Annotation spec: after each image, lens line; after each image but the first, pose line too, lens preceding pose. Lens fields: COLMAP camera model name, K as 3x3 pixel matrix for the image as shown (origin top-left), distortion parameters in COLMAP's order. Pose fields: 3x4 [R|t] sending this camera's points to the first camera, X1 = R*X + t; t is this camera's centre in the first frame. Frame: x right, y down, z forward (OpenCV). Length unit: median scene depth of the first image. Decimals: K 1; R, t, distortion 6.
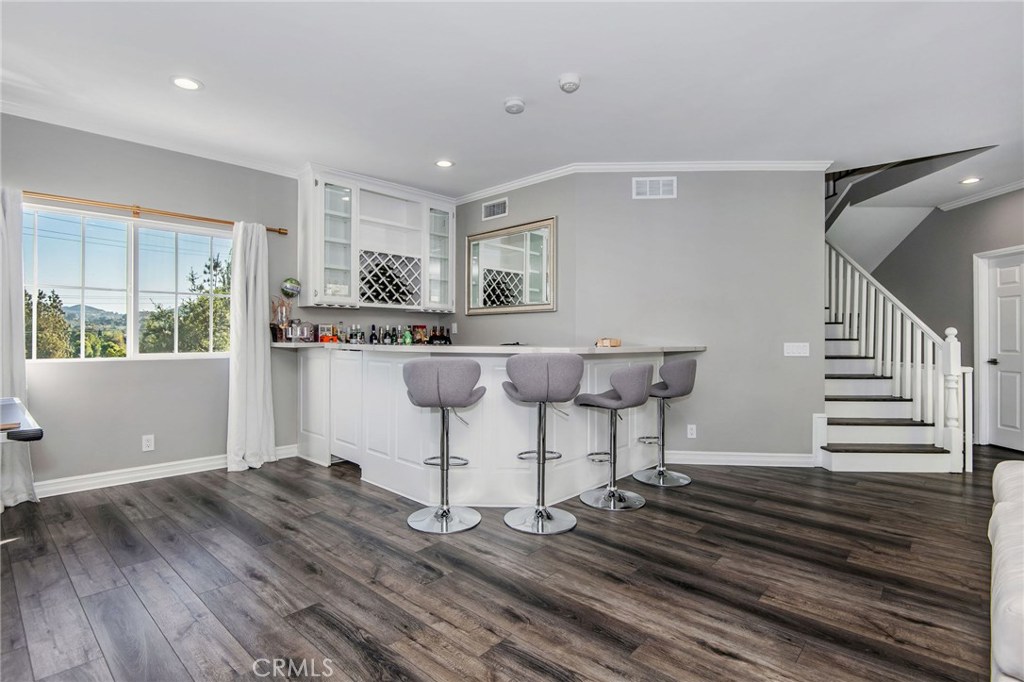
lens RADIAL K [[532.0, 0, 512.0], [0, 532.0, 341.0], [0, 0, 1]] dist [-0.001278, -0.000124]
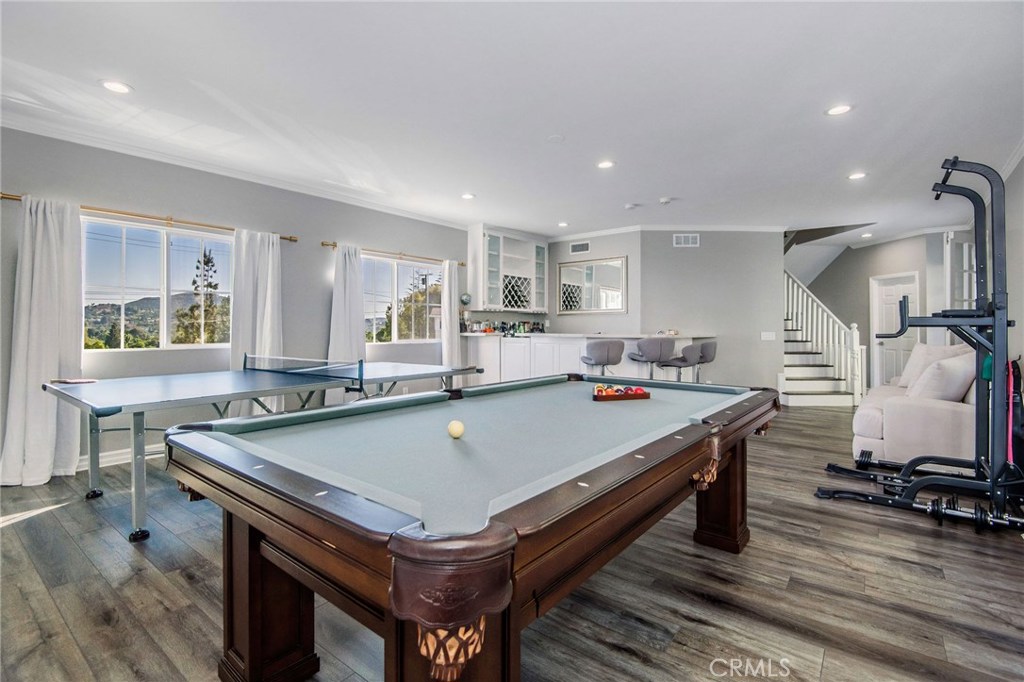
lens RADIAL K [[486.1, 0, 516.0], [0, 486.1, 332.2], [0, 0, 1]] dist [0.046174, -0.027643]
pose [[0.996747, -0.001803, 0.080577, -0.337631], [0.001832, 0.999998, -0.000290, 0.001563], [-0.080576, 0.000437, 0.996748, -0.426819]]
